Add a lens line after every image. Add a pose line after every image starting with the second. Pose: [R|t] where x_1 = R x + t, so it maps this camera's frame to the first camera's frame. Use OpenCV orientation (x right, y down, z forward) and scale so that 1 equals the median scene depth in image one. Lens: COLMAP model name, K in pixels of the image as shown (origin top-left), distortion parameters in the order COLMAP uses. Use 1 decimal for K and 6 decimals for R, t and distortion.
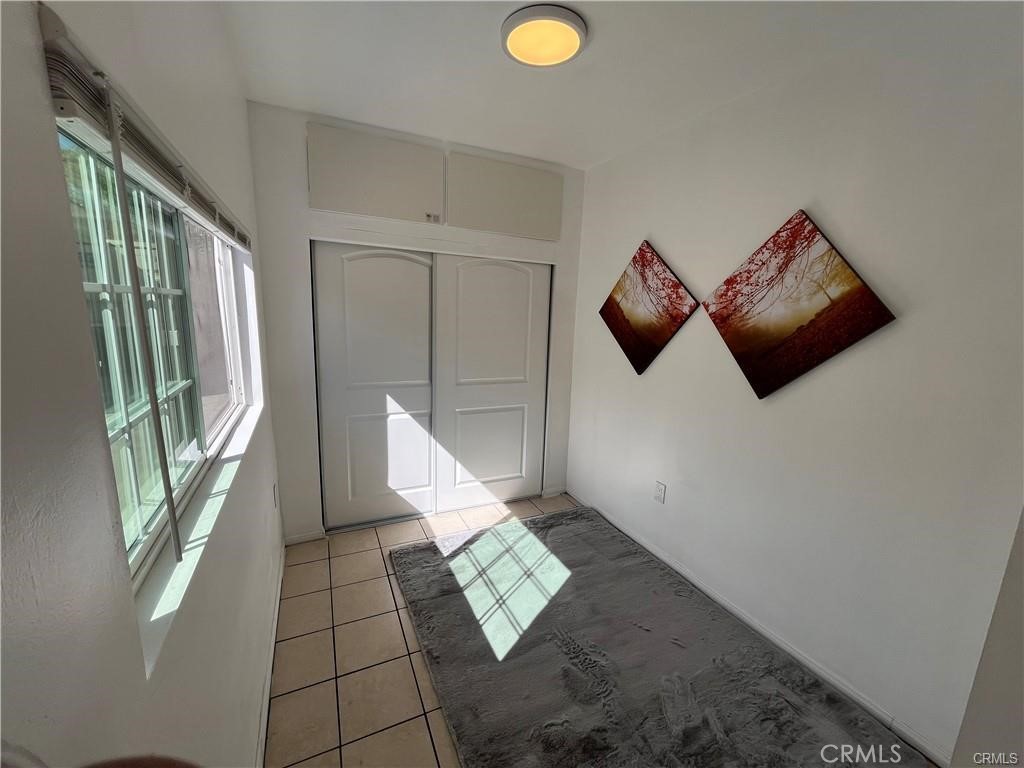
lens RADIAL K [[421.0, 0, 510.9], [0, 421.0, 386.9], [0, 0, 1]] dist [-0.001371, 0.000149]
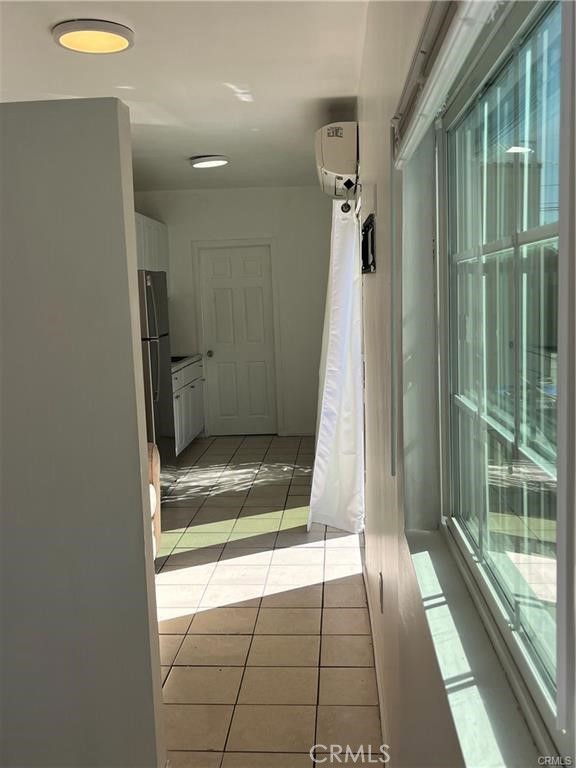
lens RADIAL K [[798.1, 0, 285.5], [0, 798.1, 385.4], [0, 0, 1]] dist [0.044715, -0.005685]
pose [[-0.873914, -0.064145, 0.481830, -0.537424], [0.089169, 0.953277, 0.288637, -0.181963], [-0.477833, 0.295208, -0.827362, 0.991747]]
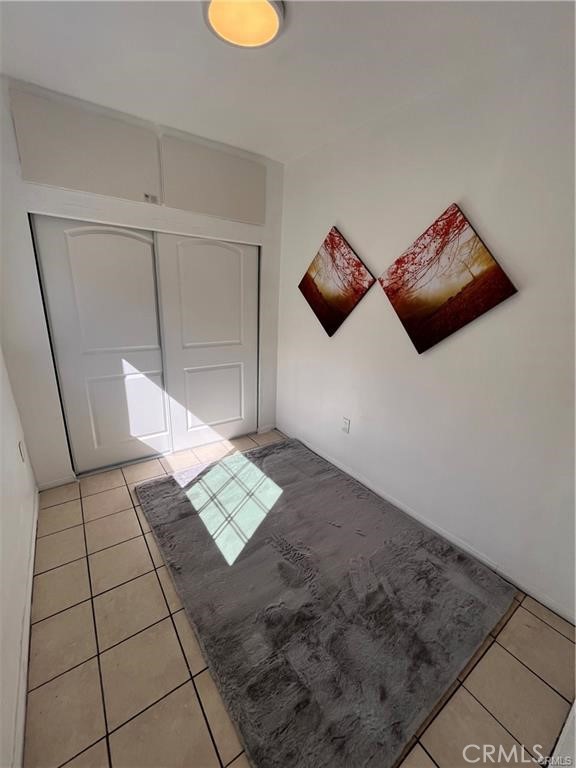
lens RADIAL K [[315.7, 0, 286.2], [0, 315.7, 384.5], [0, 0, 1]] dist [-0.001371, 0.000149]
pose [[0.984709, -0.045966, 0.168031, 0.006017], [0.025322, 0.992084, 0.122997, -0.007898], [-0.172355, -0.116861, 0.978078, 0.083749]]
